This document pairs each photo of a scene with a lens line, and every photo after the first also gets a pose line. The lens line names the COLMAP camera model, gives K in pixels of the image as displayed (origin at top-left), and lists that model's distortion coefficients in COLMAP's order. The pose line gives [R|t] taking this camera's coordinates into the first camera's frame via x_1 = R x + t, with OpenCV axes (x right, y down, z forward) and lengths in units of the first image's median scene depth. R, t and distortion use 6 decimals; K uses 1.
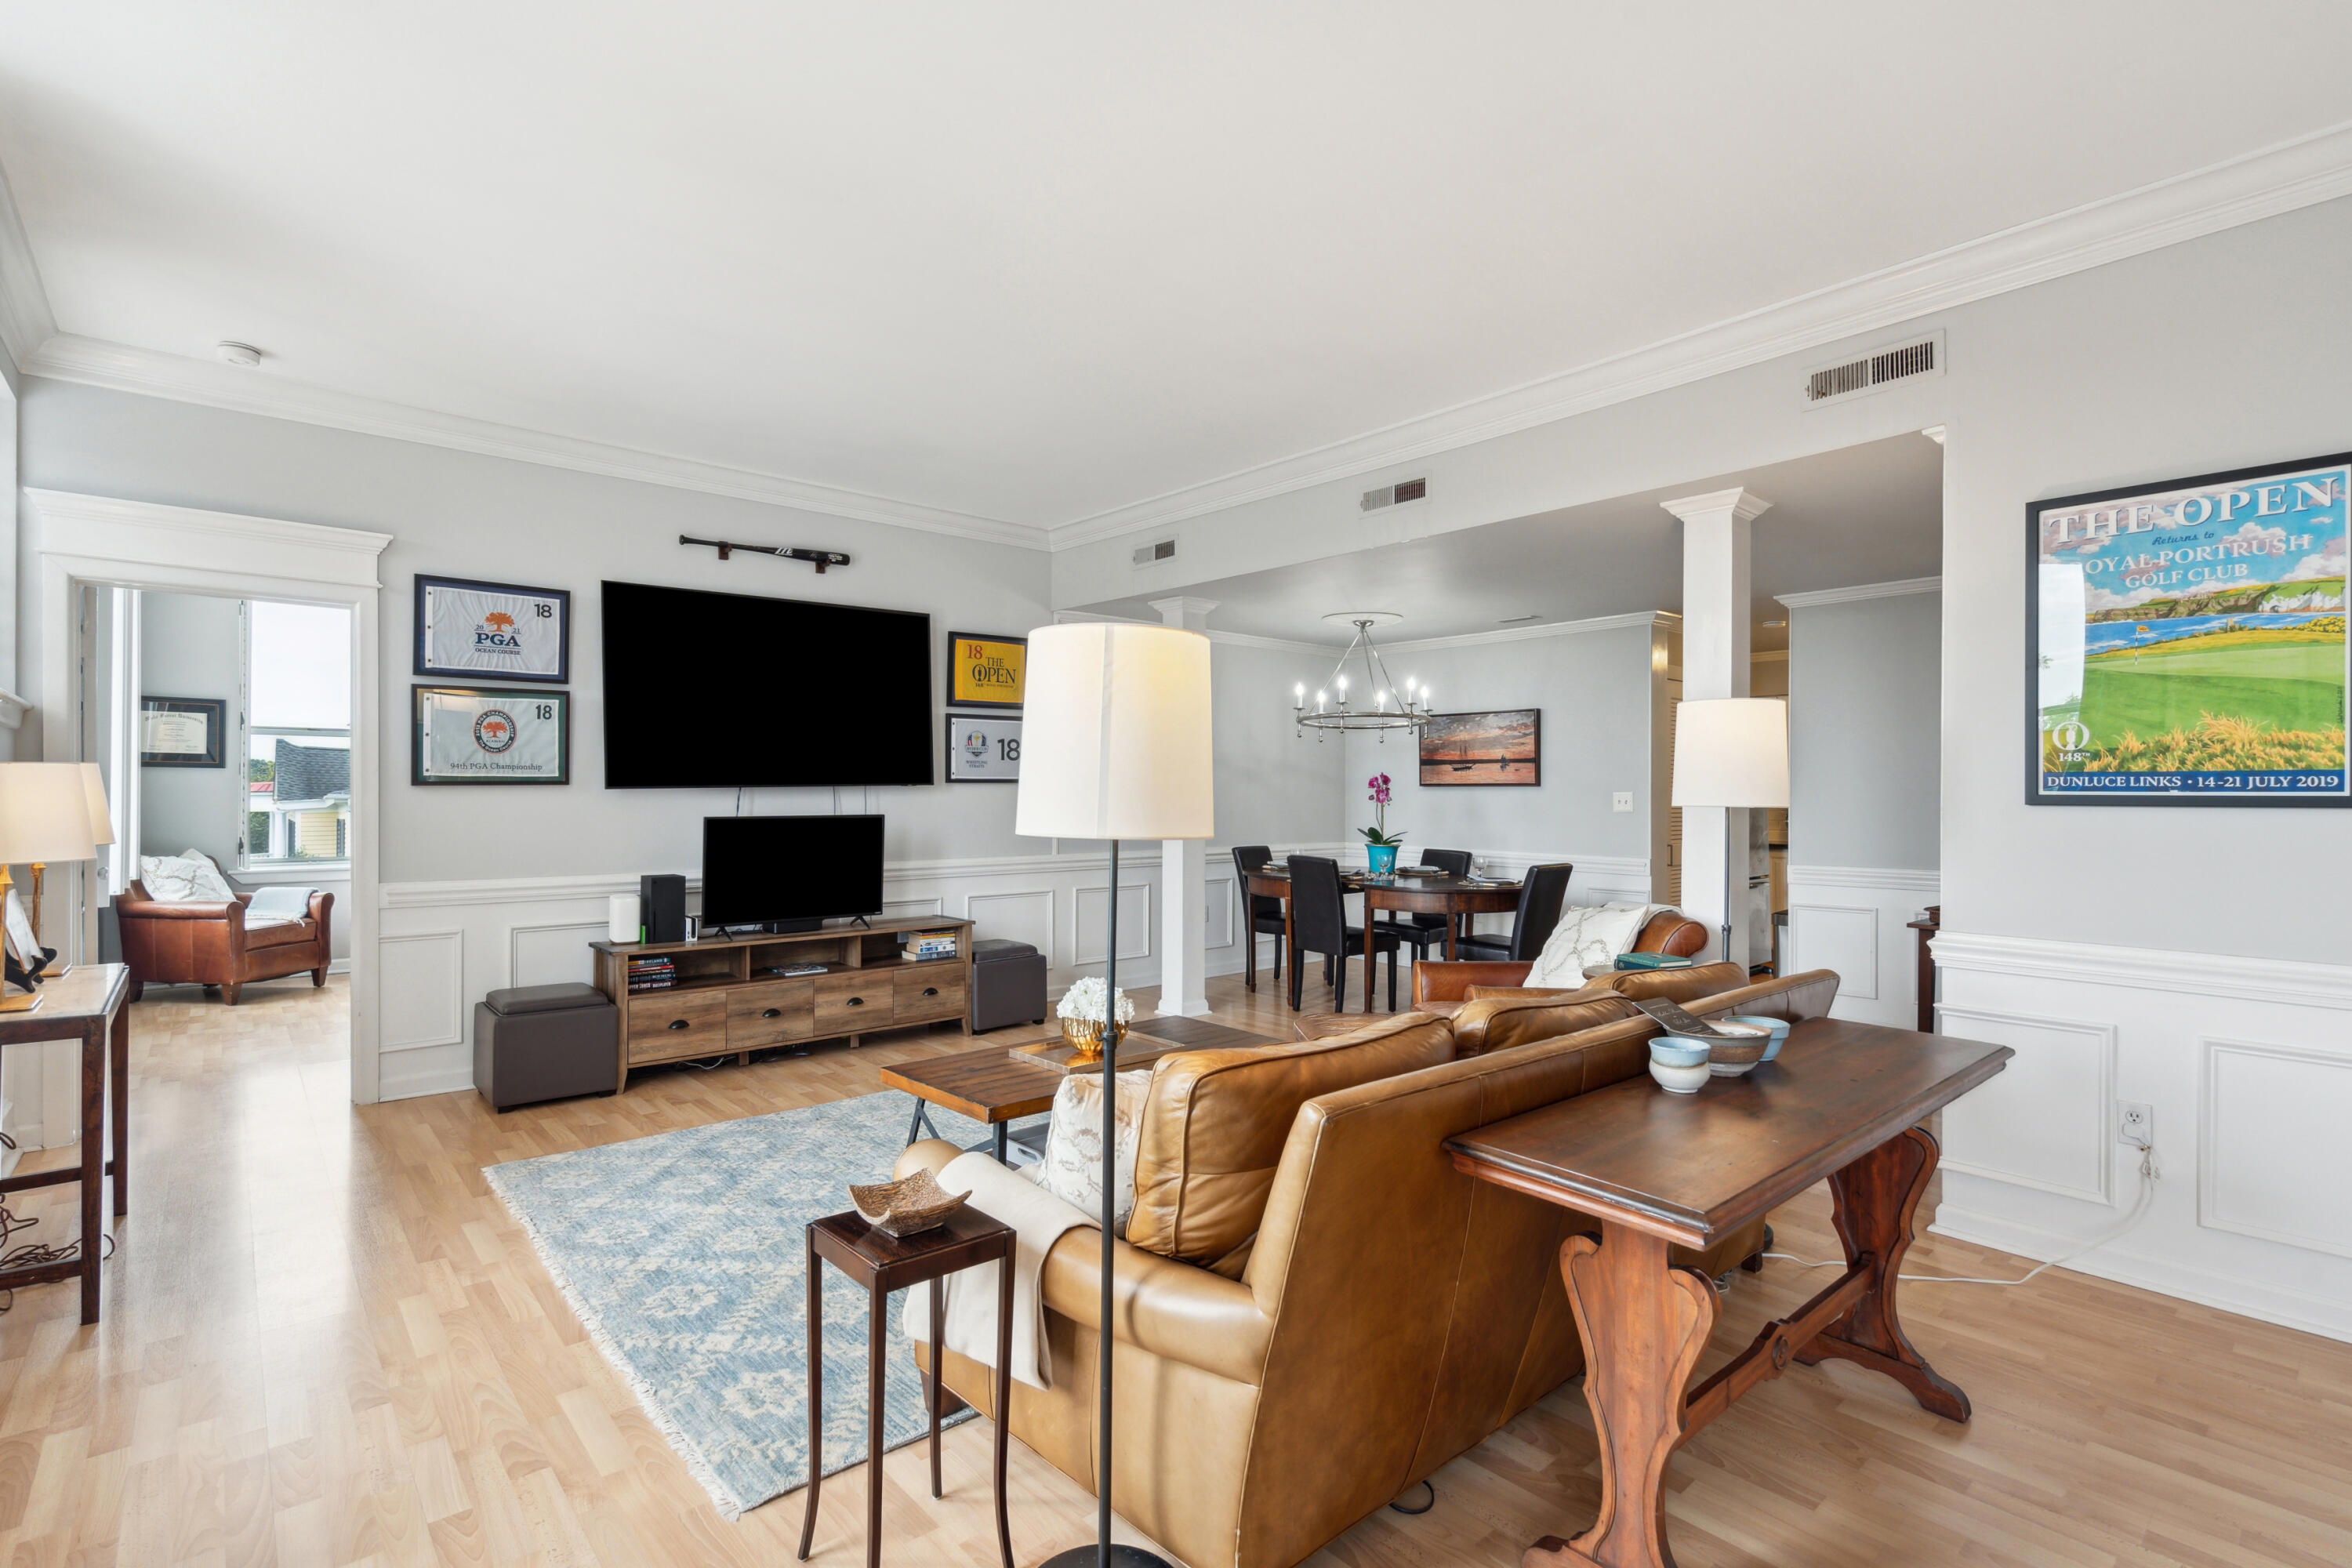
lens RADIAL K [[1083.4, 0, 1175.9], [0, 1083.4, 784.5], [0, 0, 1]] dist [-0.008886, 0.003746]
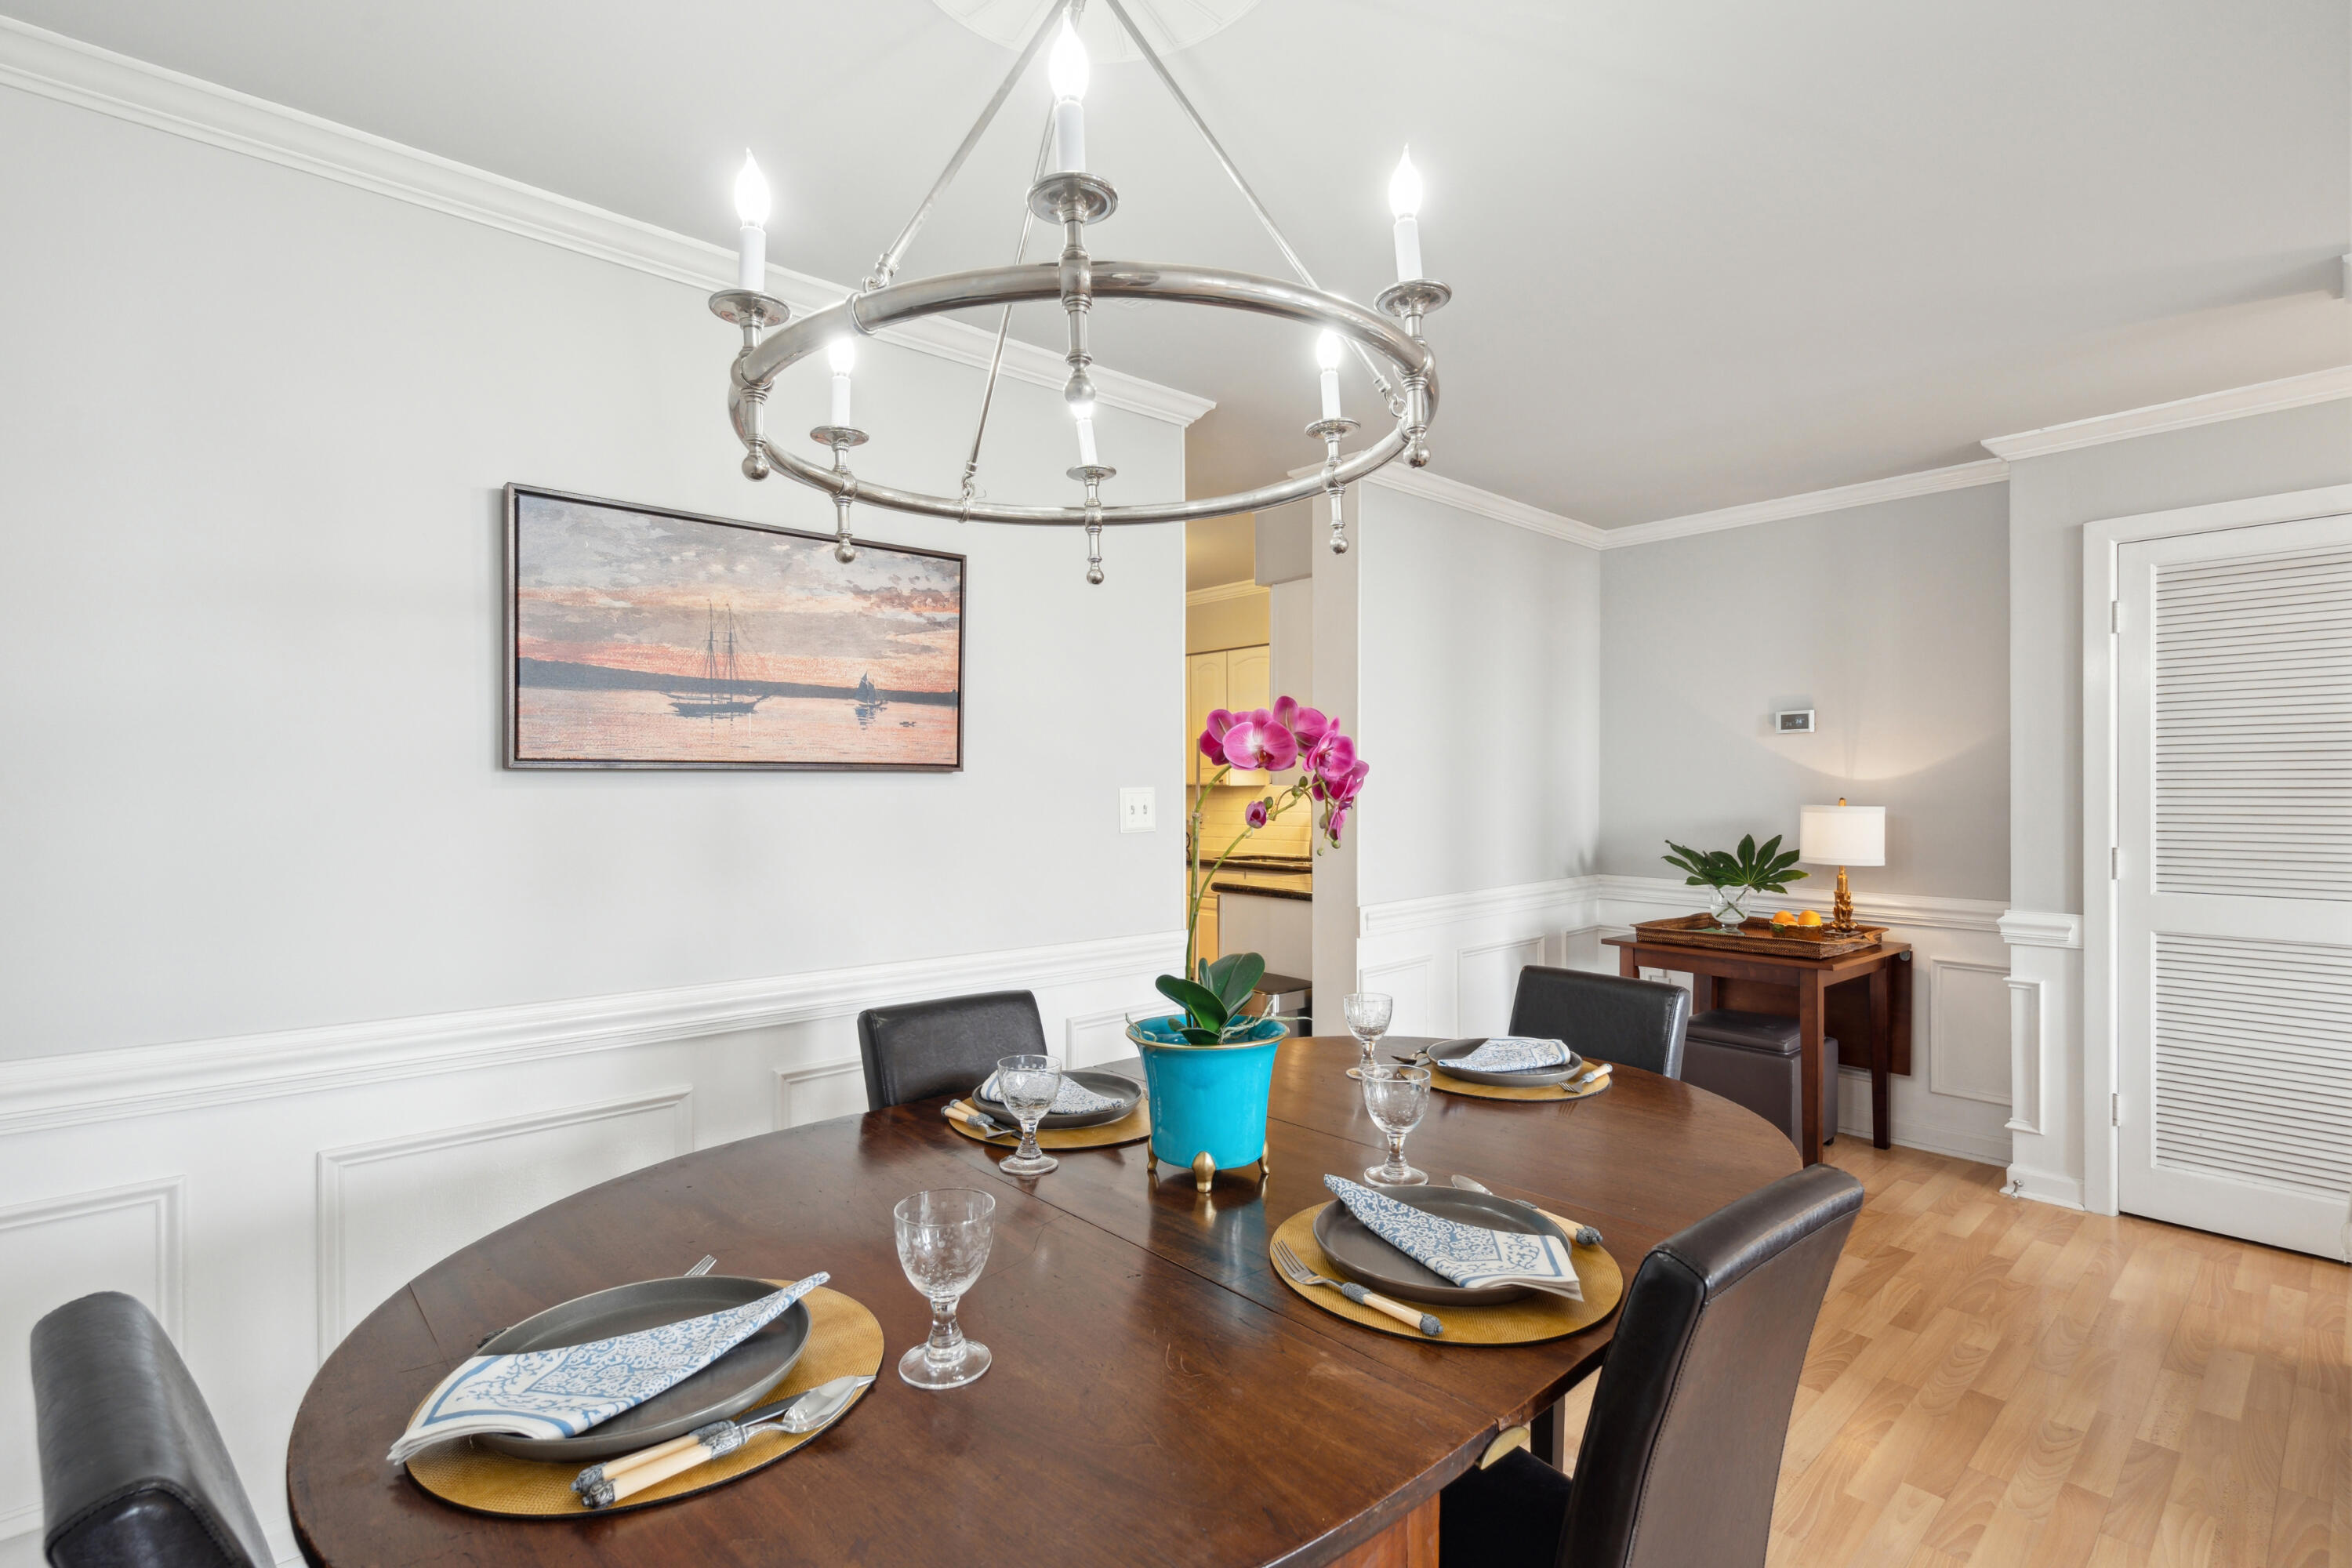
lens RADIAL K [[1083.4, 0, 1166.3], [0, 1083.4, 788.4], [0, 0, 1]] dist [-0.008886, 0.003746]
pose [[0.006528, -0.005303, 0.999965, -0.036399], [-0.003134, 0.999981, 0.005323, 0.006888], [-0.999974, -0.003169, 0.006511, 1.276168]]
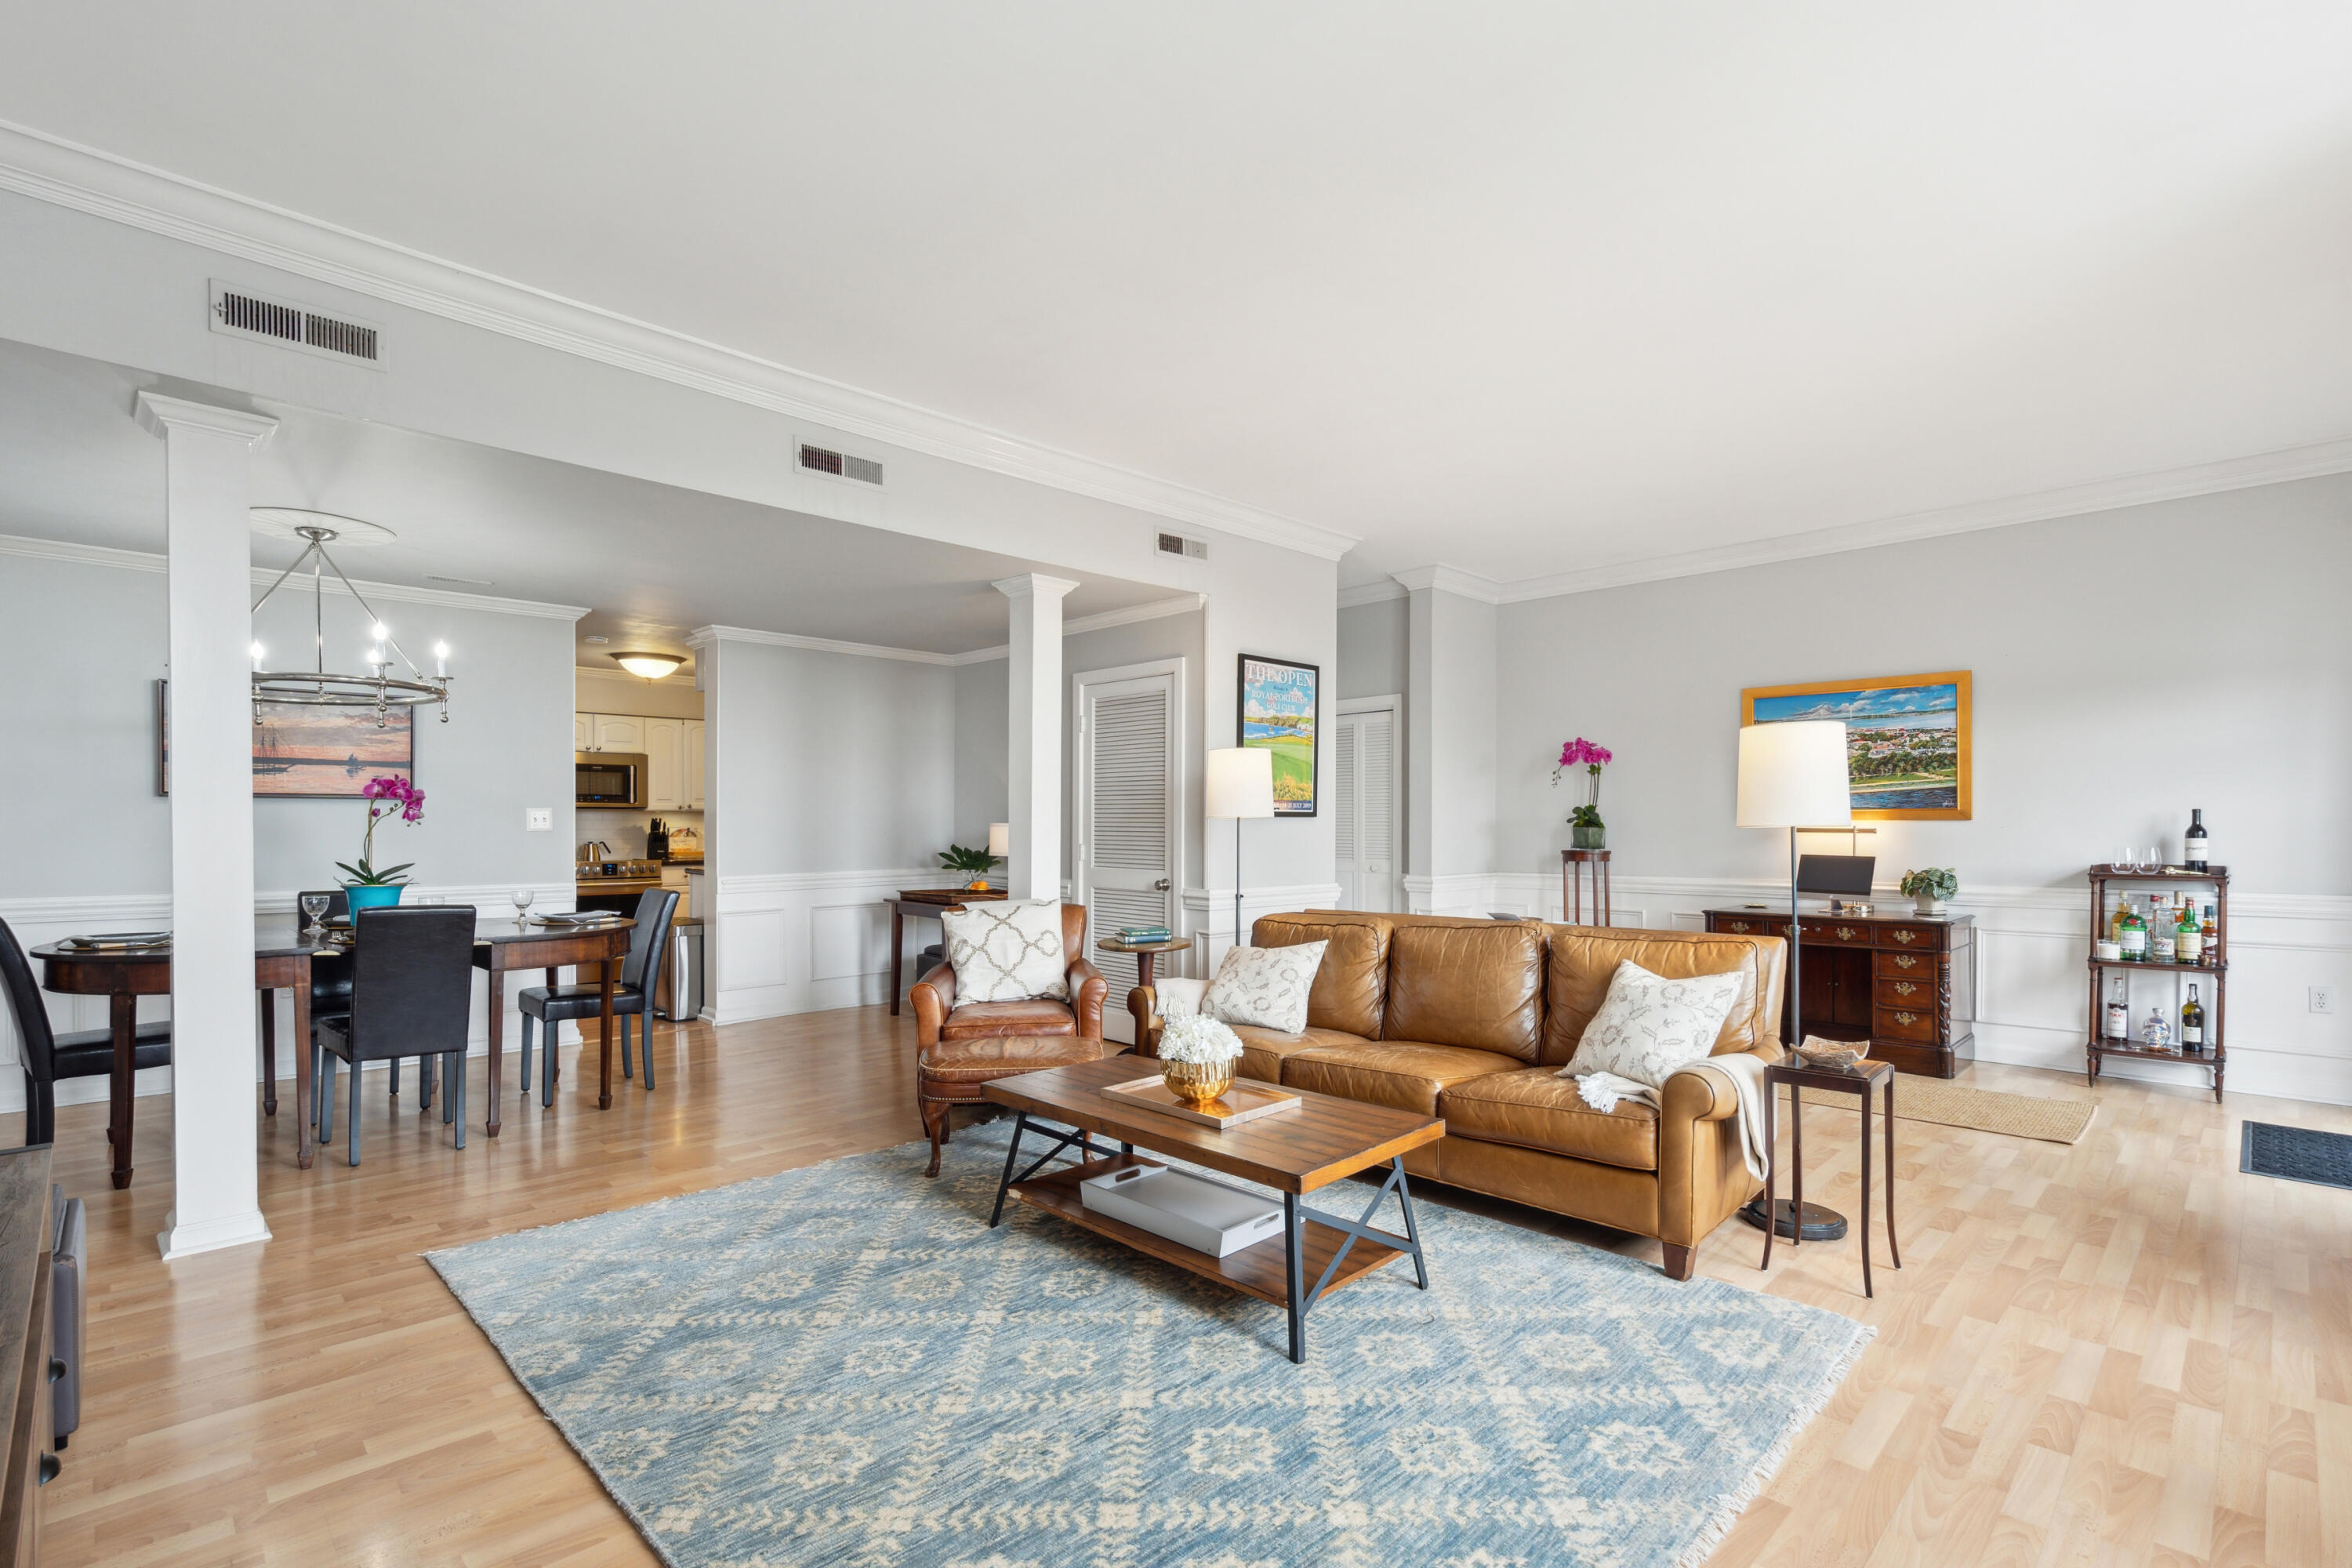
lens RADIAL K [[1083.4, 0, 1158.6], [0, 1083.4, 843.8], [0, 0, 1]] dist [-0.008886, 0.003746]
pose [[-0.043979, -0.024153, 0.998740, -0.614612], [-0.010731, 0.999661, 0.023703, 0.013022], [-0.998975, -0.009675, -0.044224, 0.701469]]
